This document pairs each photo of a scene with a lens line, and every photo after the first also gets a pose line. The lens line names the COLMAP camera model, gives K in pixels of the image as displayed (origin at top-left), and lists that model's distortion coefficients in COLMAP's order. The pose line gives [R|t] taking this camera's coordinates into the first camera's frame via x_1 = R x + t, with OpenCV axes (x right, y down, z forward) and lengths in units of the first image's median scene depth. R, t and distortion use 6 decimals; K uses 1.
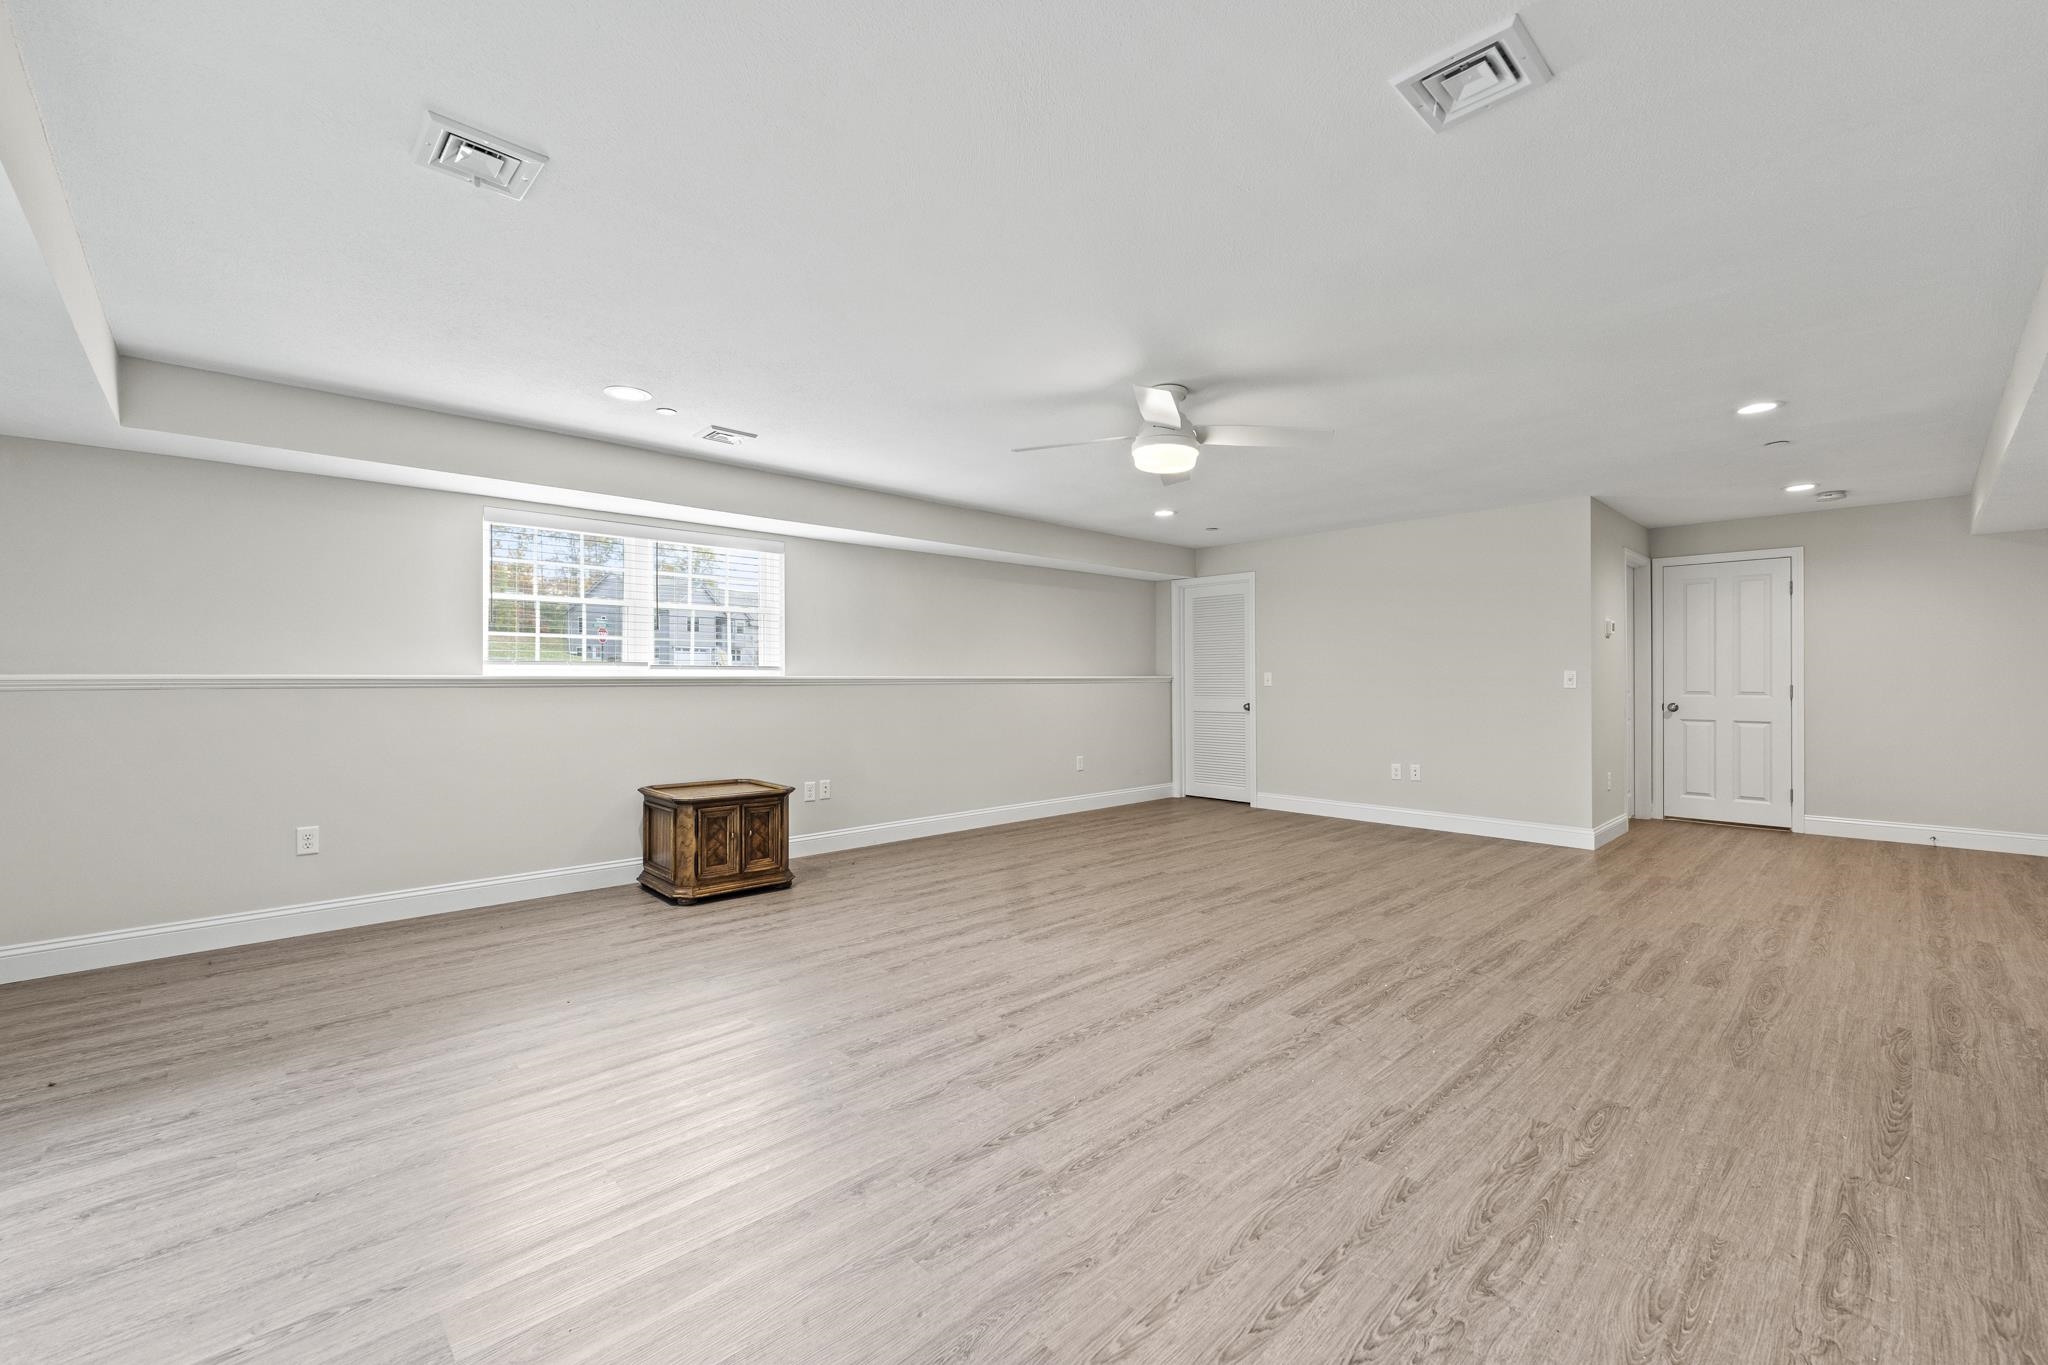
lens RADIAL K [[839.9, 0, 1024.0], [0, 839.9, 682.5], [0, 0, 1]] dist [0.000181, 0.000128]
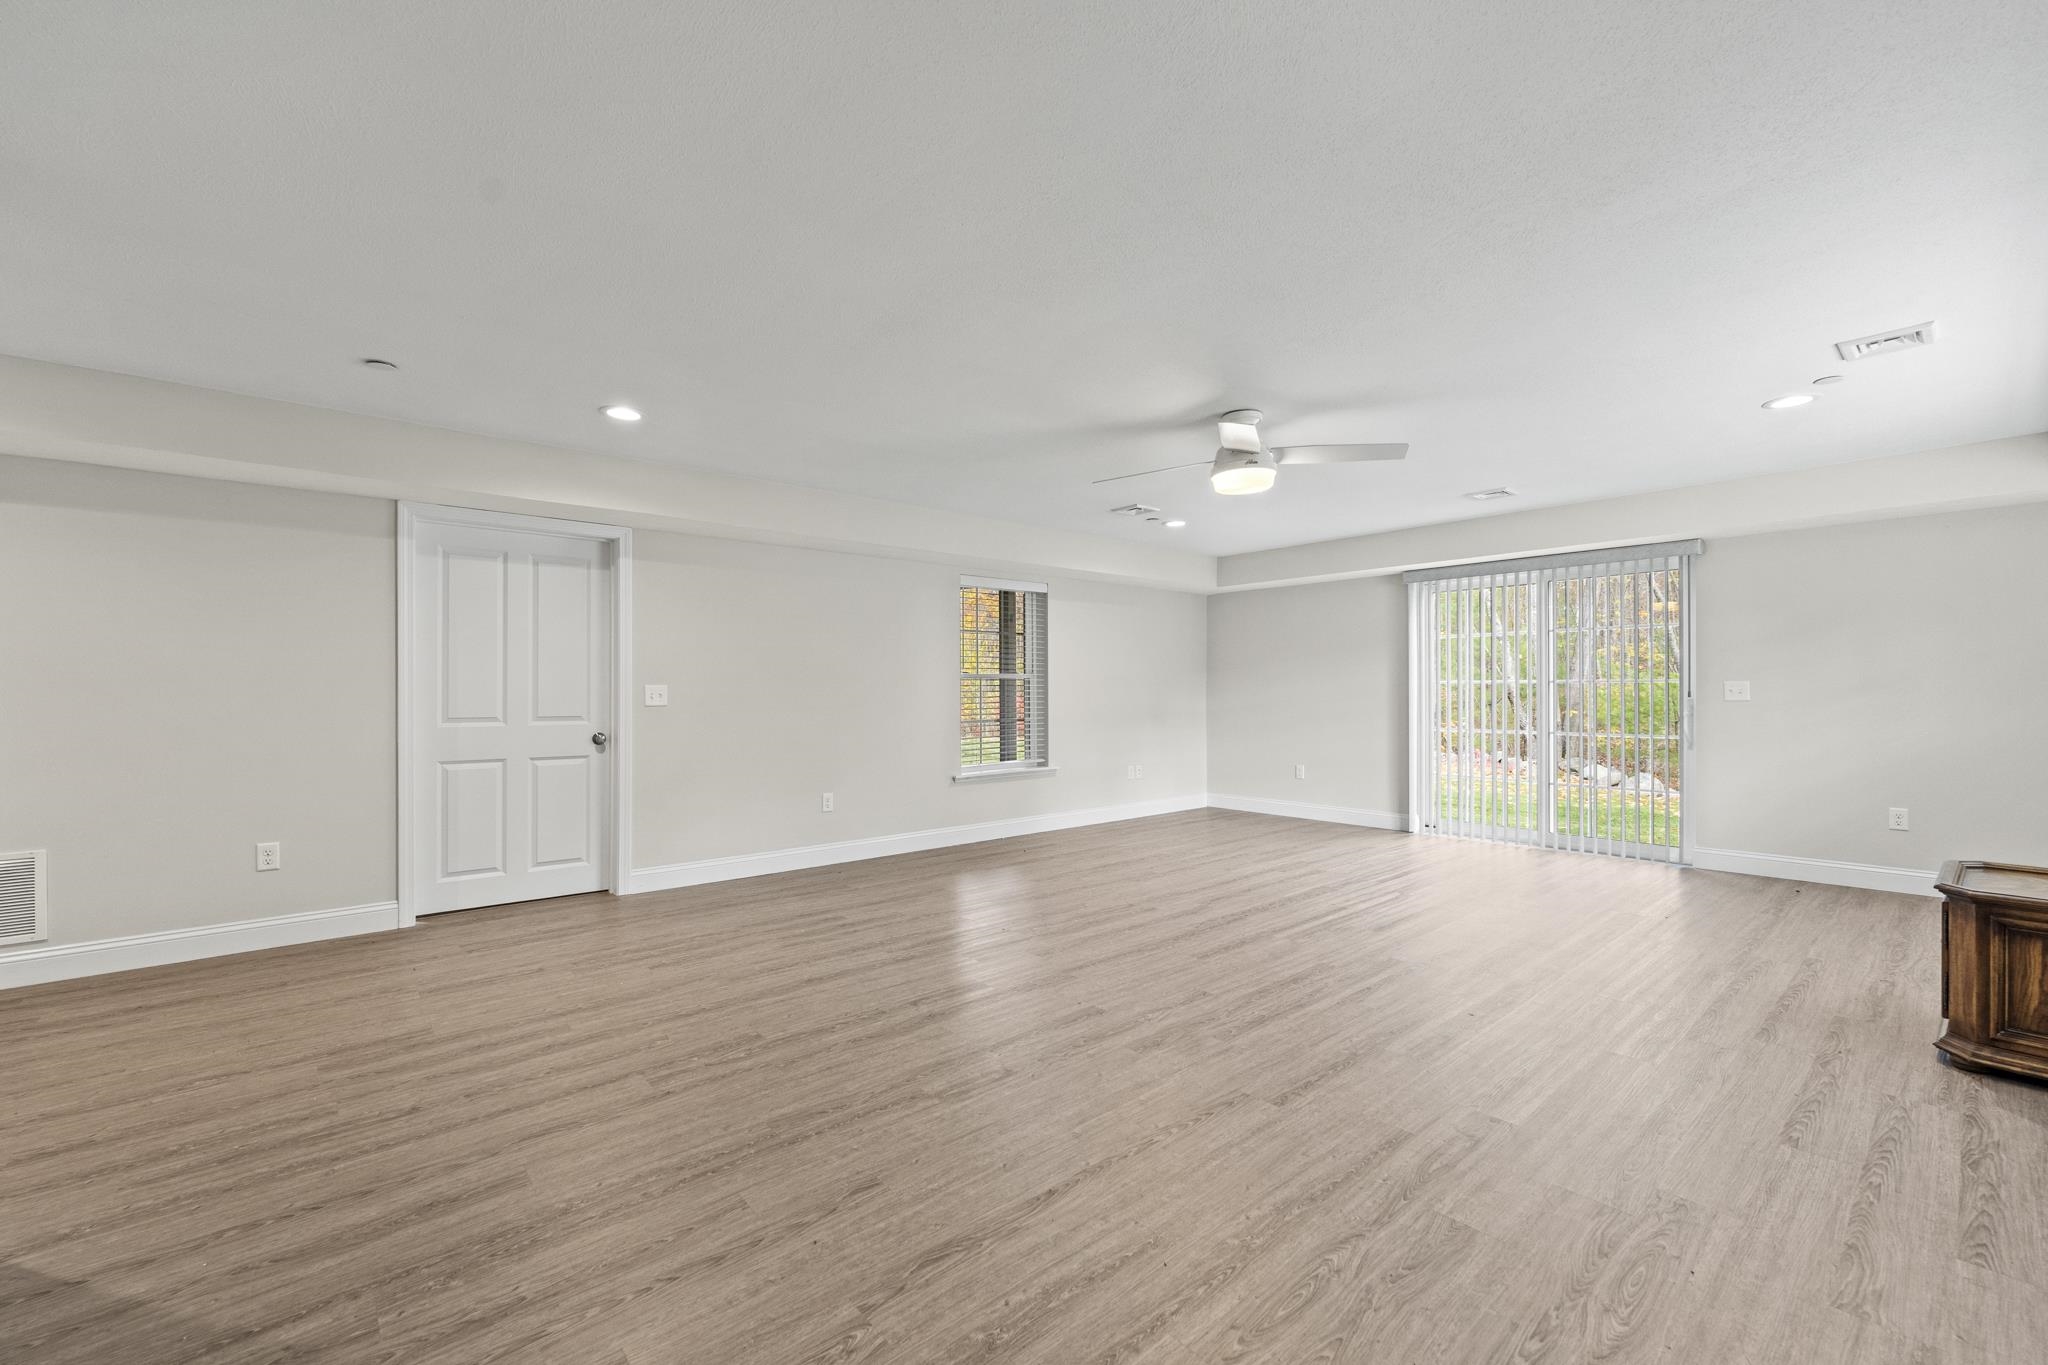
lens RADIAL K [[839.9, 0, 1024.0], [0, 839.9, 682.5], [0, 0, 1]] dist [0.000181, 0.000128]
pose [[-0.999063, 0.005326, 0.042946, 0.406375], [0.005088, 0.999971, -0.005662, -0.011160], [-0.042974, -0.005438, -0.999061, 2.100984]]
